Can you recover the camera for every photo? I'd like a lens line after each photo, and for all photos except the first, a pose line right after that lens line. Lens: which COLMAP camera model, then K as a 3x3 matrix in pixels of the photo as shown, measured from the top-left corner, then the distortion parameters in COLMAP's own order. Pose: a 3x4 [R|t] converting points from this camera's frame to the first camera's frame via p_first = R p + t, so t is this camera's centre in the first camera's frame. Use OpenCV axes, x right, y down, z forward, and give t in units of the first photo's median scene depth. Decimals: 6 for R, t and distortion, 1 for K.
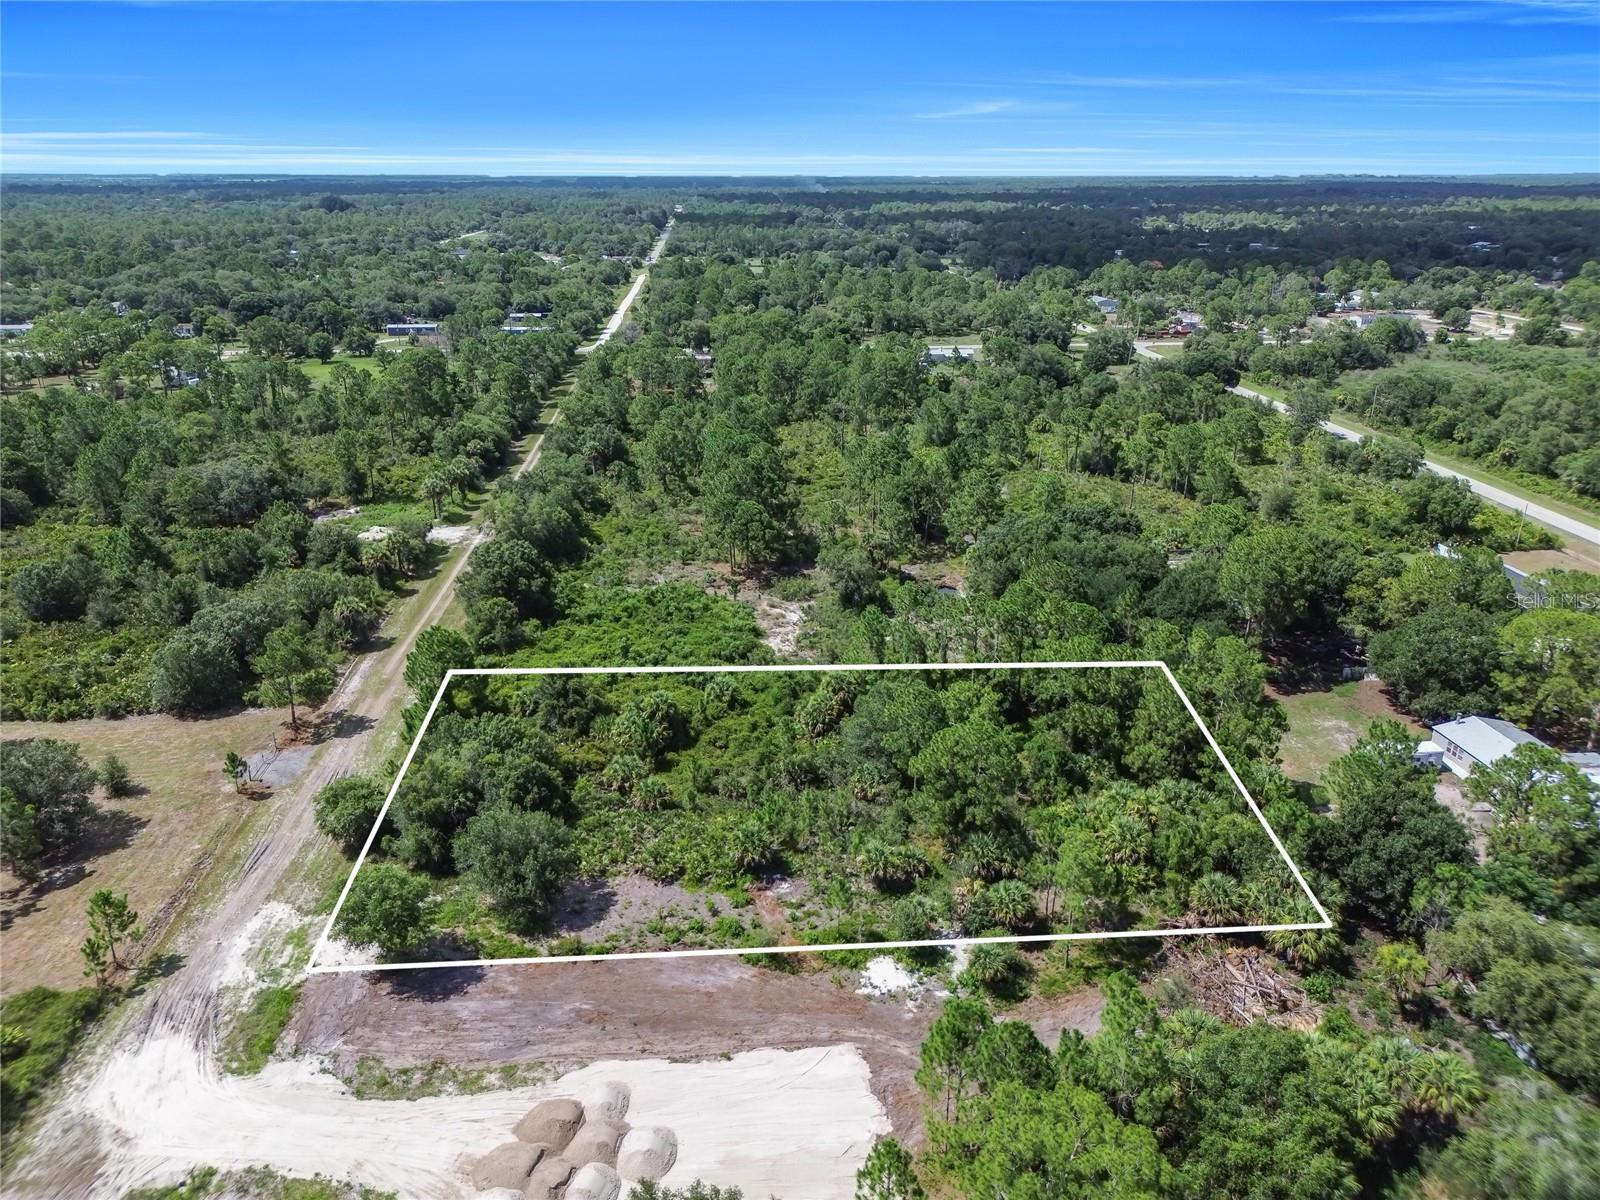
lens RADIAL K [[1126.1, 0, 800.0], [0, 1126.1, 600.0], [0, 0, 1]] dist [0.058638, -0.061138]
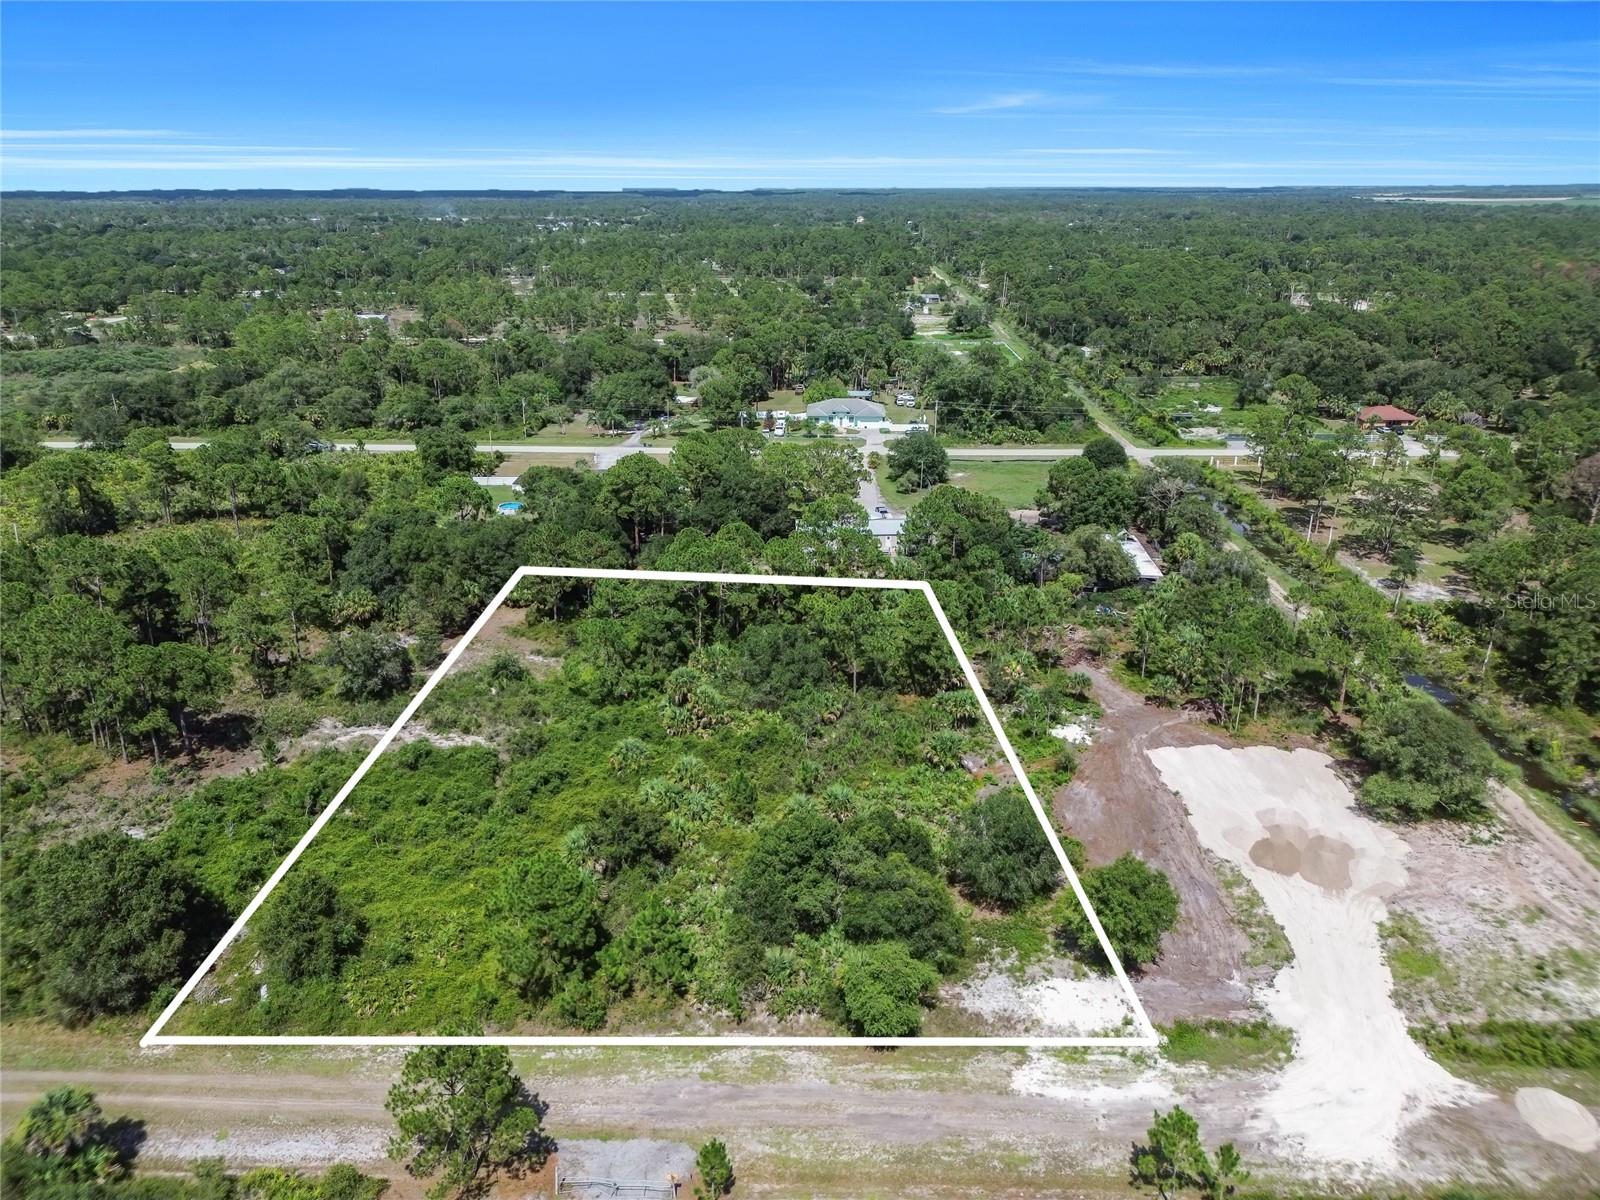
lens RADIAL K [[1124.3, 0, 800.0], [0, 1124.3, 600.0], [0, 0, 1]] dist [0.065832, -0.062918]
pose [[0.105629, -0.345859, 0.932322, -0.793615], [0.354559, 0.889044, 0.289635, -0.221232], [-0.929048, 0.299969, 0.216536, 0.637843]]
